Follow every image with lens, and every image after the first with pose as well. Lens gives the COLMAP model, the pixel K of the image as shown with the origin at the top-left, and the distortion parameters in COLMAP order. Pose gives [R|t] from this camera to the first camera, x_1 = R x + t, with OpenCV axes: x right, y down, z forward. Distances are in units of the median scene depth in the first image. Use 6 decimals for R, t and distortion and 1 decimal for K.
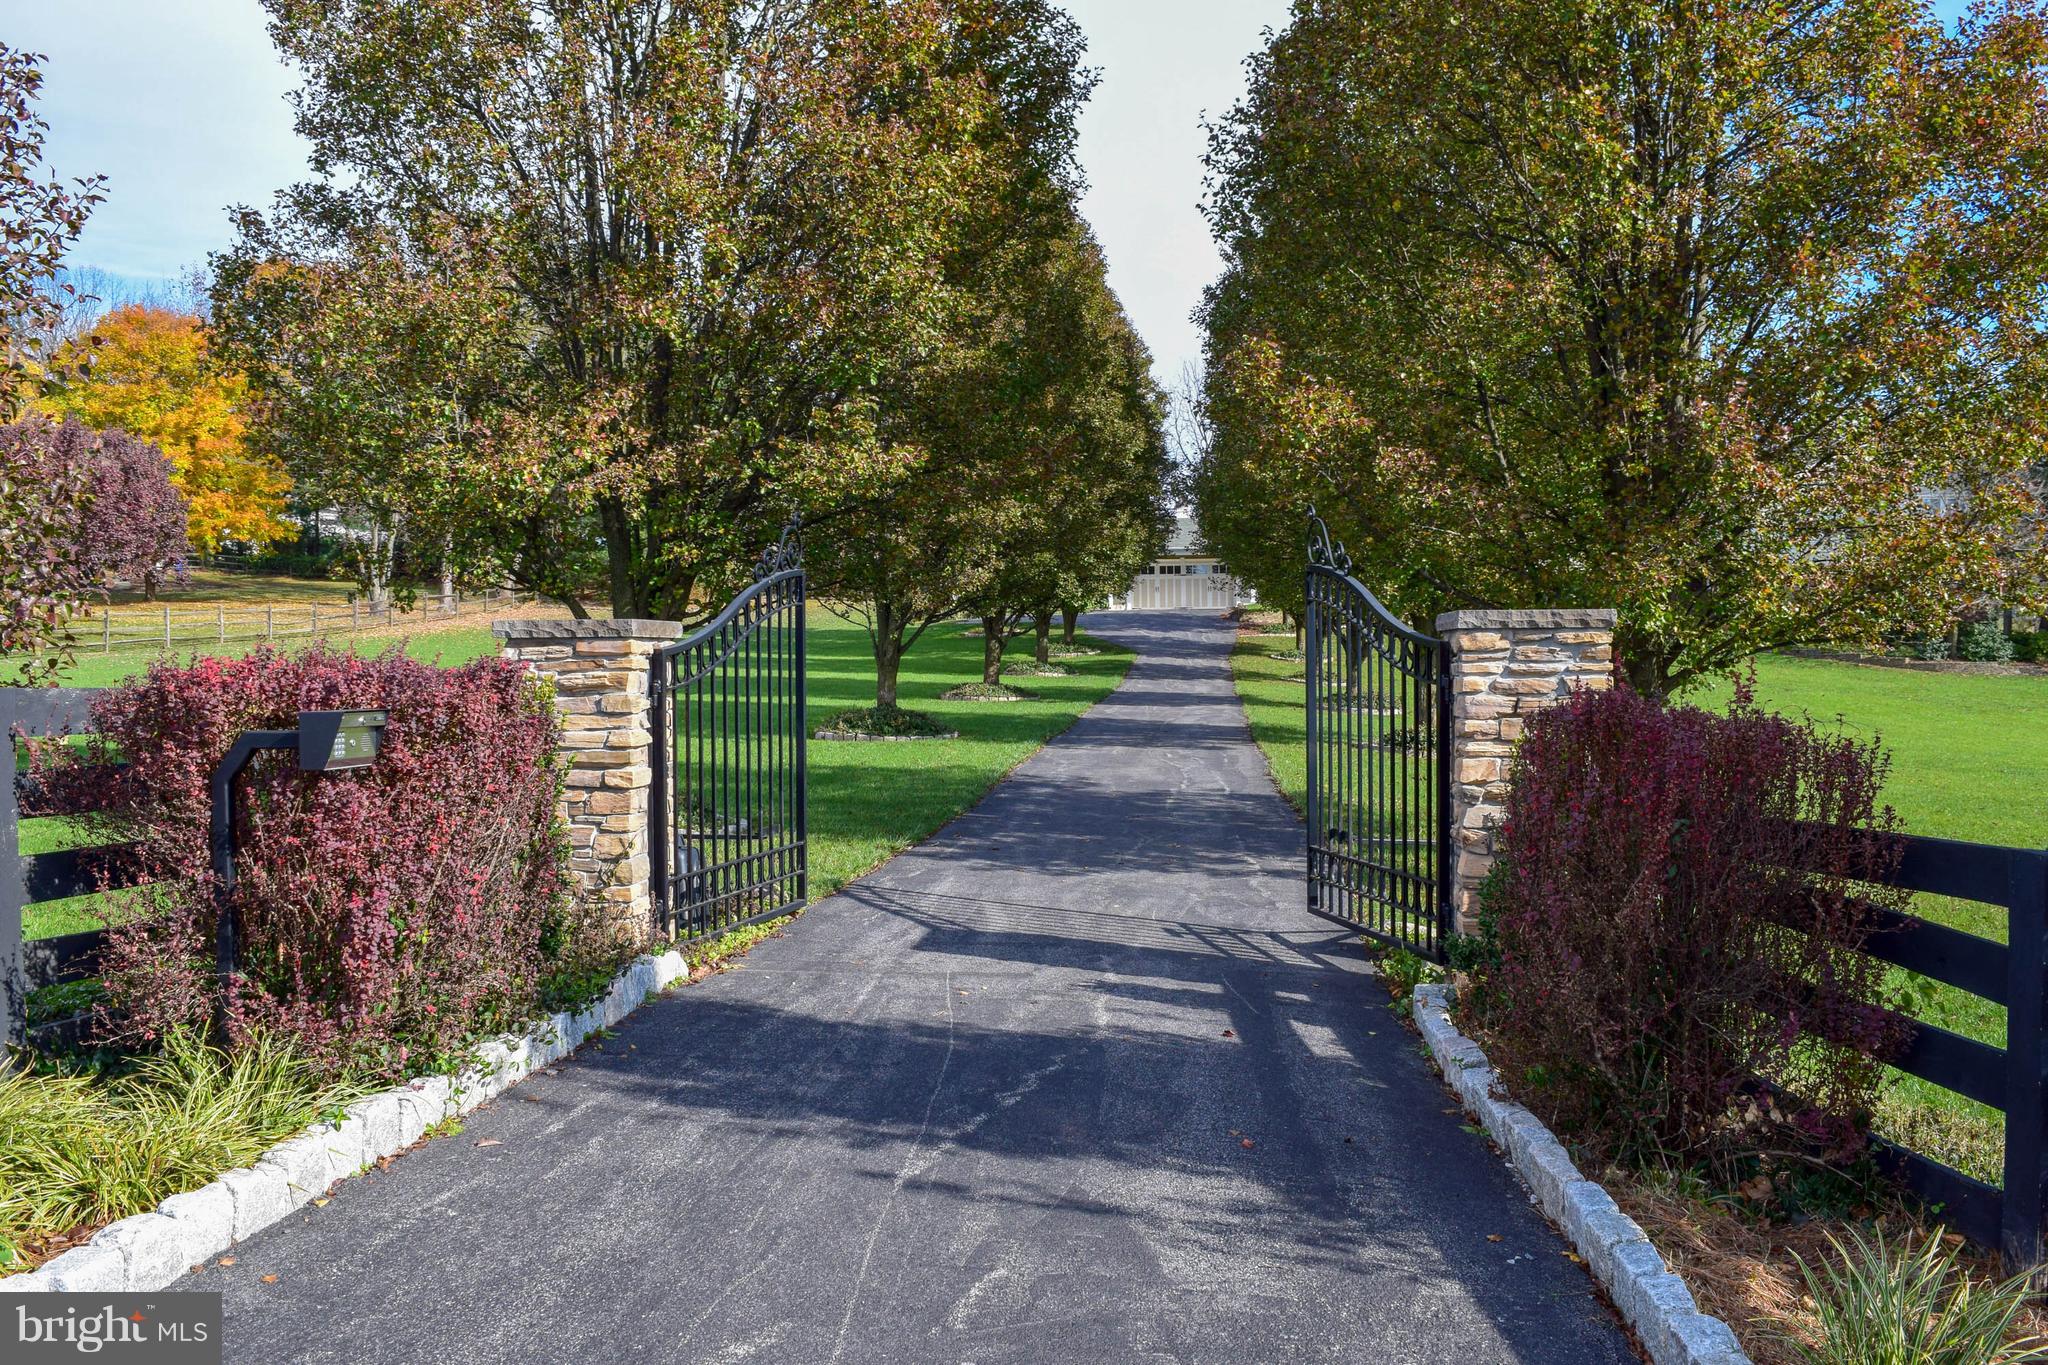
lens RADIAL K [[1585.5, 0, 1028.6], [0, 1585.5, 618.9], [0, 0, 1]] dist [-0.049630, 0.006696]
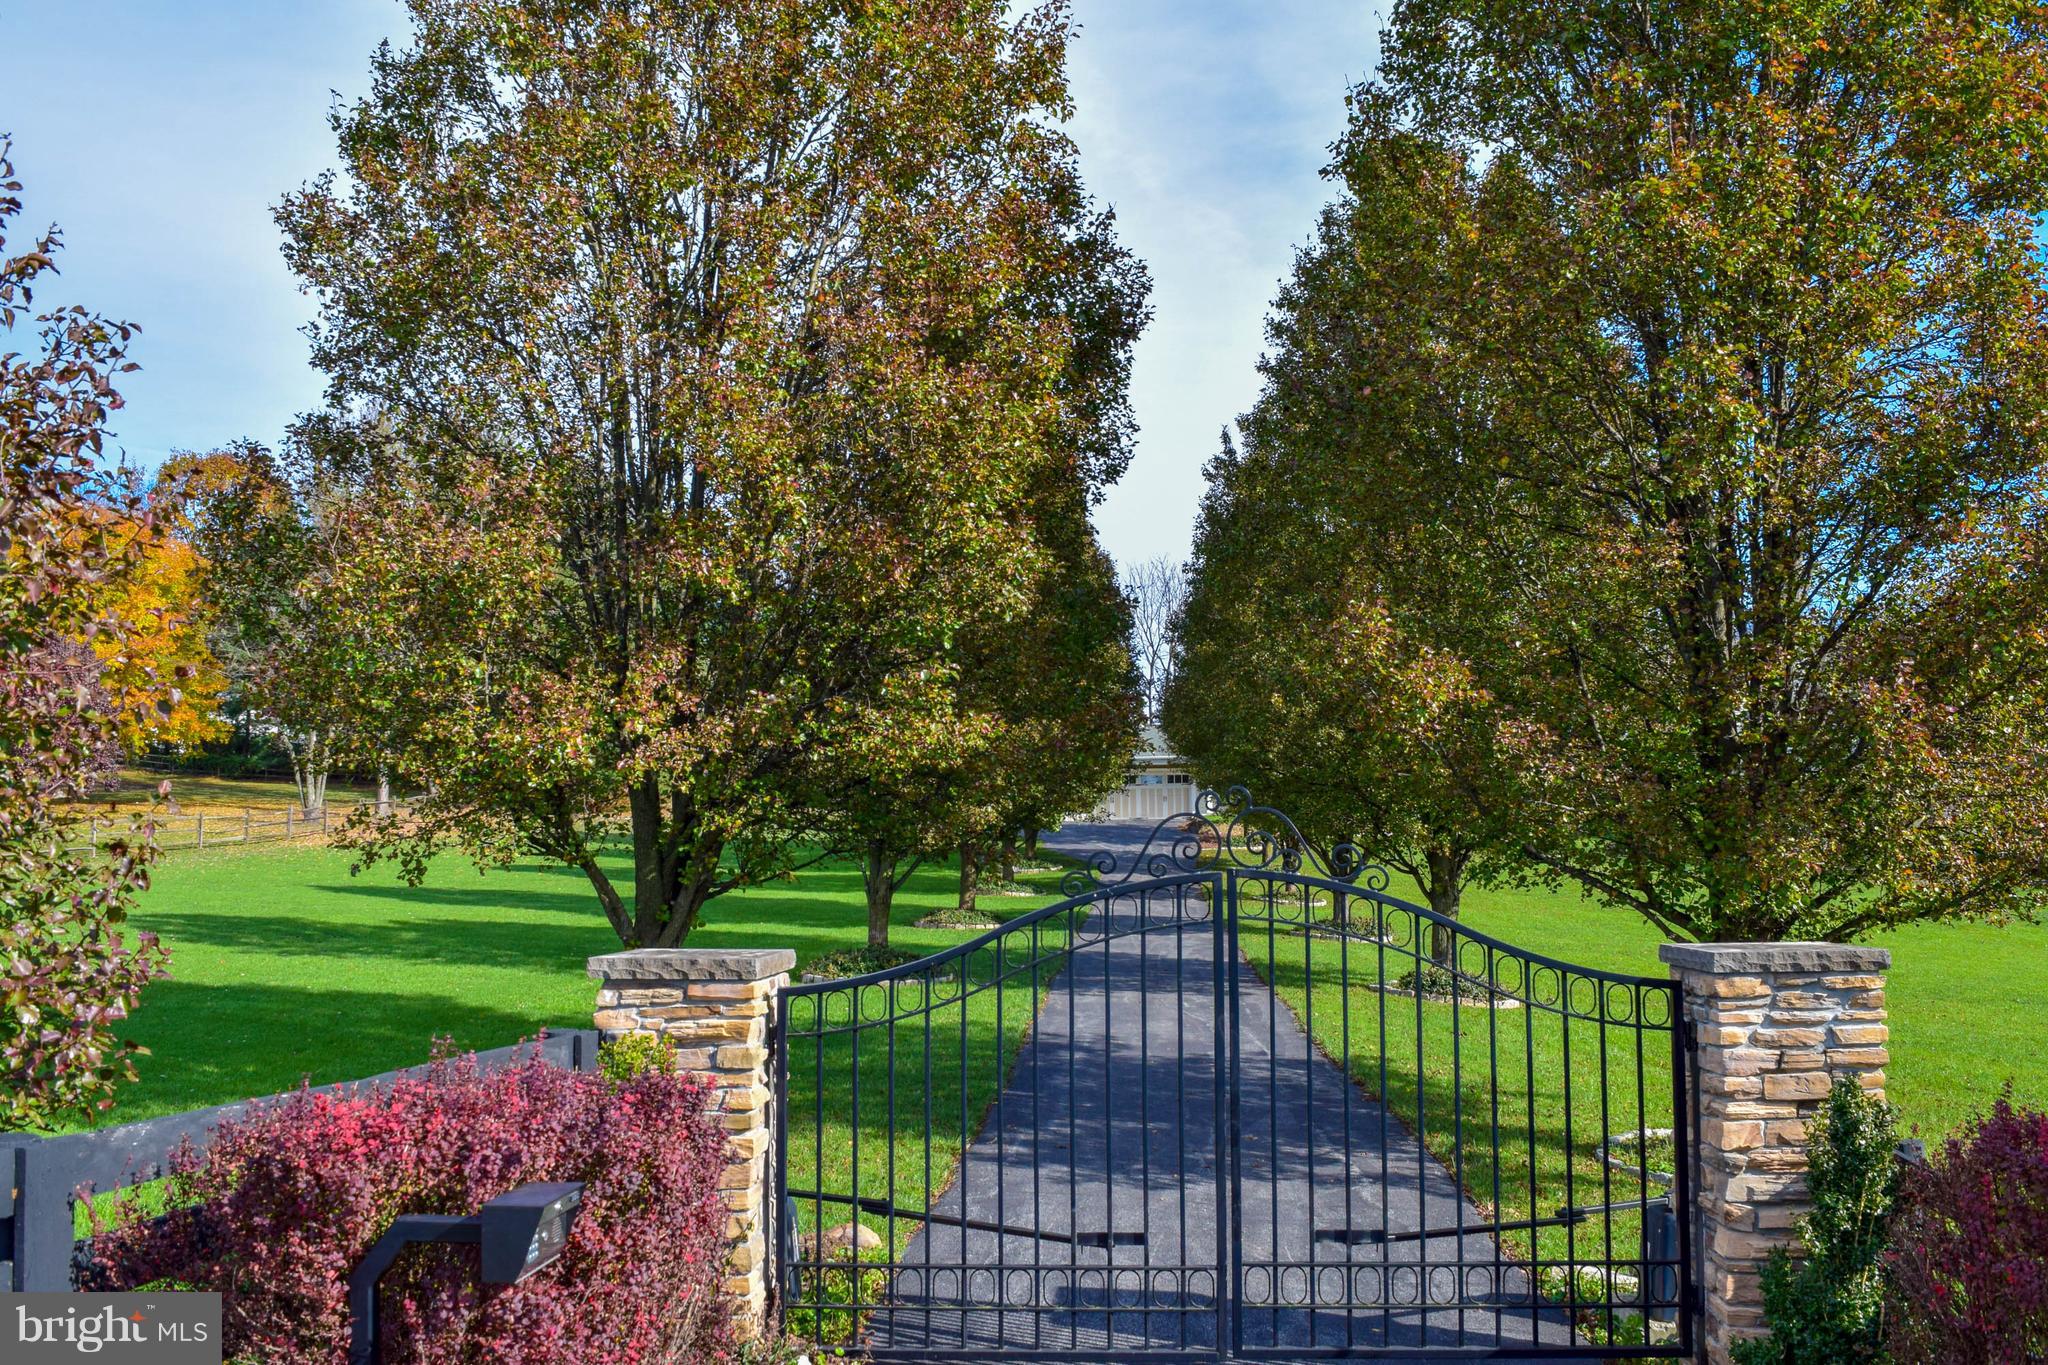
lens RADIAL K [[1576.0, 0, 1024.0], [0, 1576.0, 682.5], [0, 0, 1]] dist [-0.058274, 0.008555]
pose [[0.999143, 0.003504, 0.041238, -0.095868], [0.000005, 0.996399, -0.084784, -0.052590], [-0.041387, 0.084711, 0.995546, 0.089617]]
